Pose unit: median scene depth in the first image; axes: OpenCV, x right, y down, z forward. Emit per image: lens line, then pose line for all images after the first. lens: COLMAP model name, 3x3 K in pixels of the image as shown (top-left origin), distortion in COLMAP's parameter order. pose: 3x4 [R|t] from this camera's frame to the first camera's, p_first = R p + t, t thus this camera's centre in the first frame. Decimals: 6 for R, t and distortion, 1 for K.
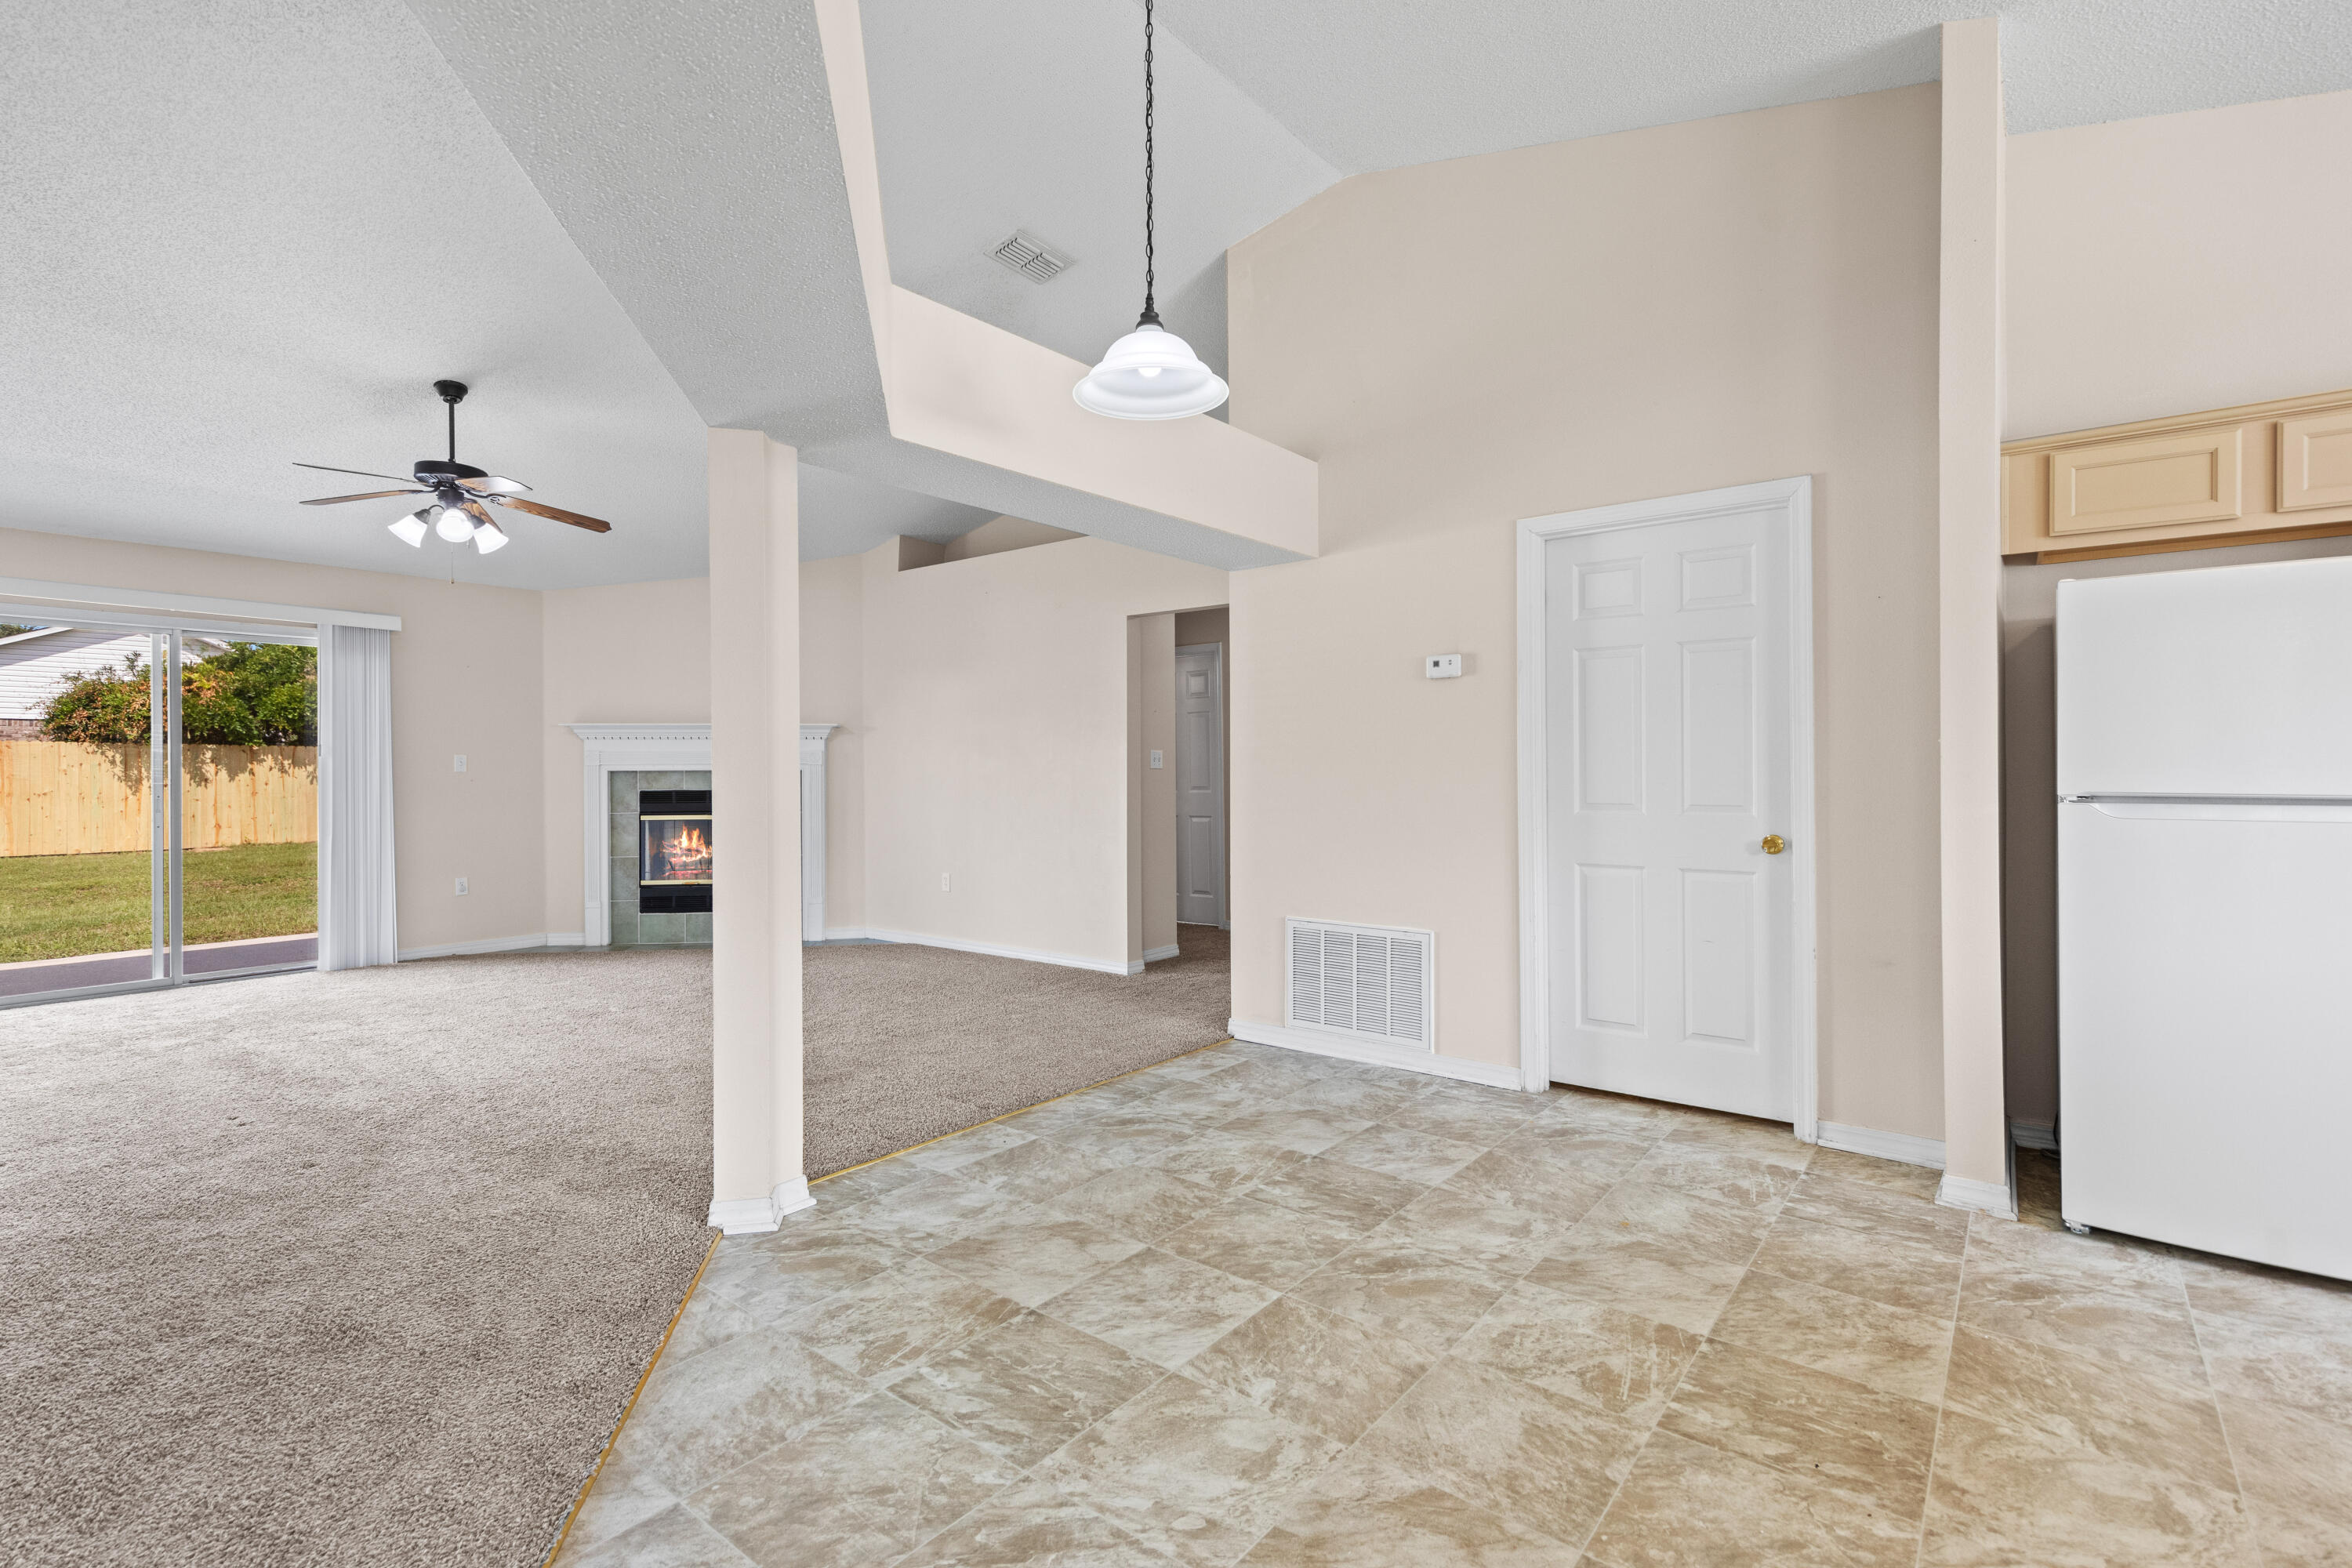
lens RADIAL K [[1069.6, 0, 1184.1], [0, 1069.6, 768.9], [0, 0, 1]] dist [0.009551, -0.003304]
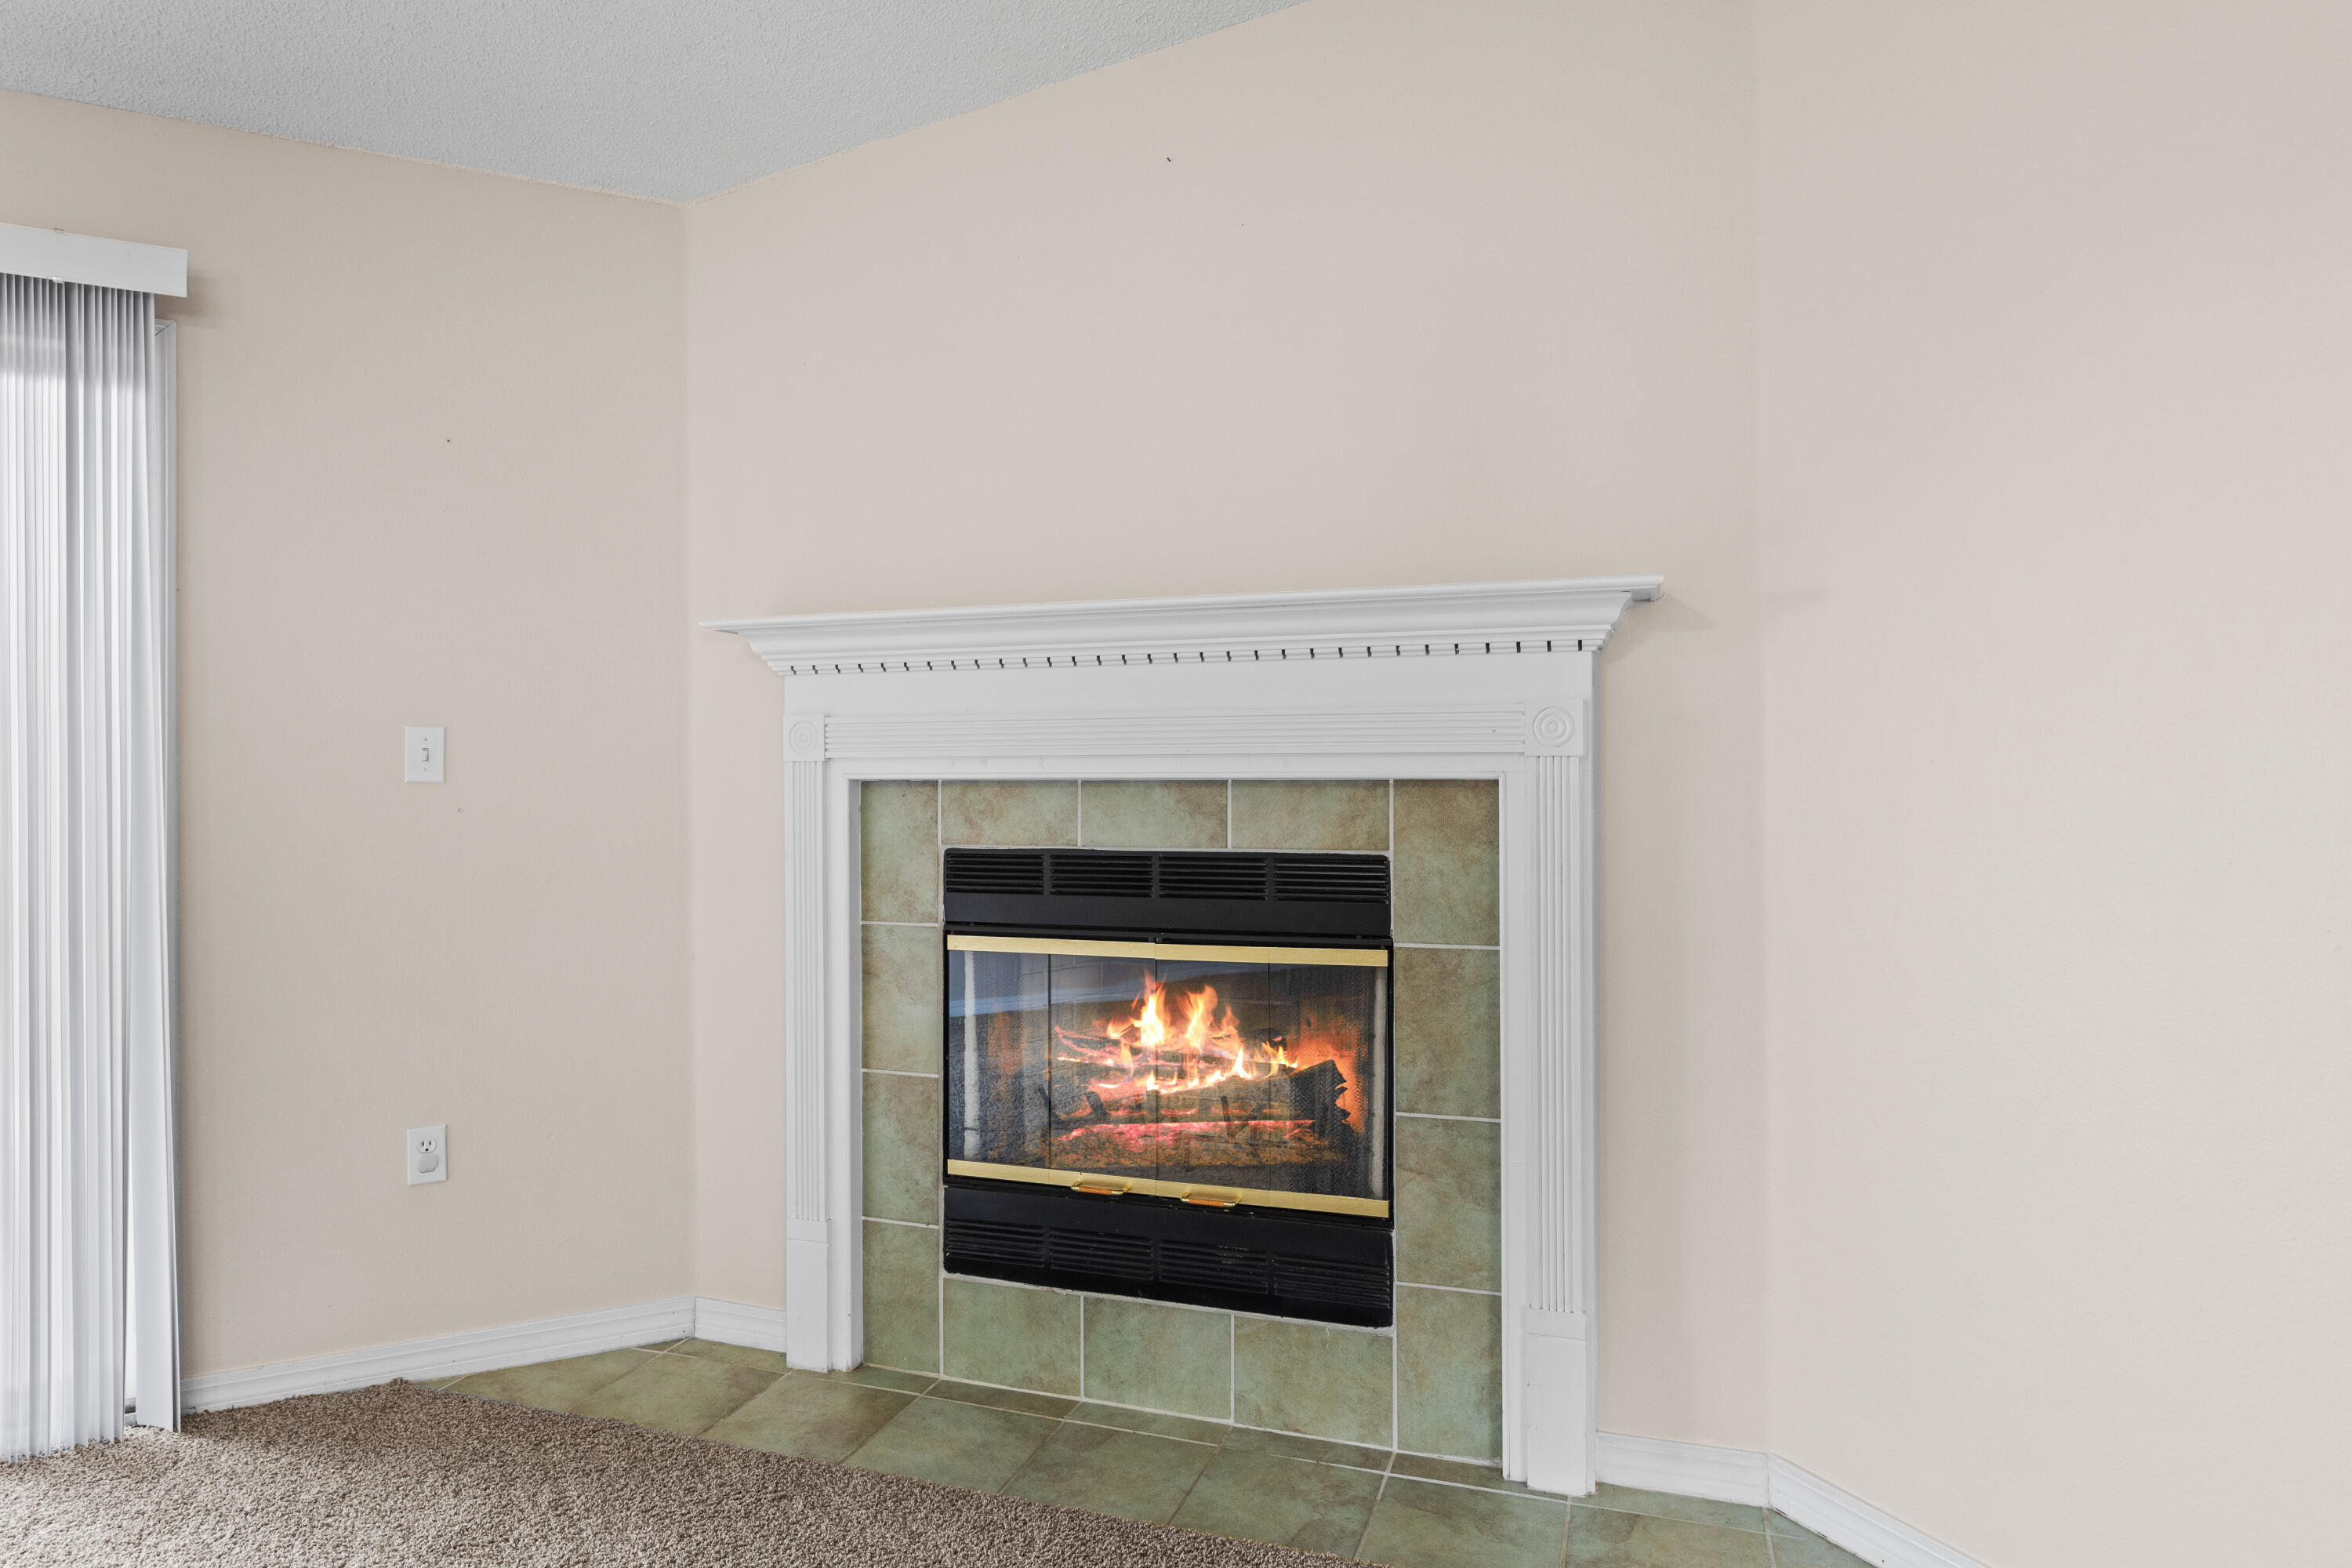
lens RADIAL K [[1370.4, 0, 1191.3], [0, 1370.4, 775.4], [0, 0, 1]] dist [0.003481, 0.004361]
pose [[0.893814, 0.001714, -0.448434, -0.438902], [-0.001928, 0.999998, -0.000021, 0.001366], [0.448433, 0.000884, 0.893816, 1.084709]]
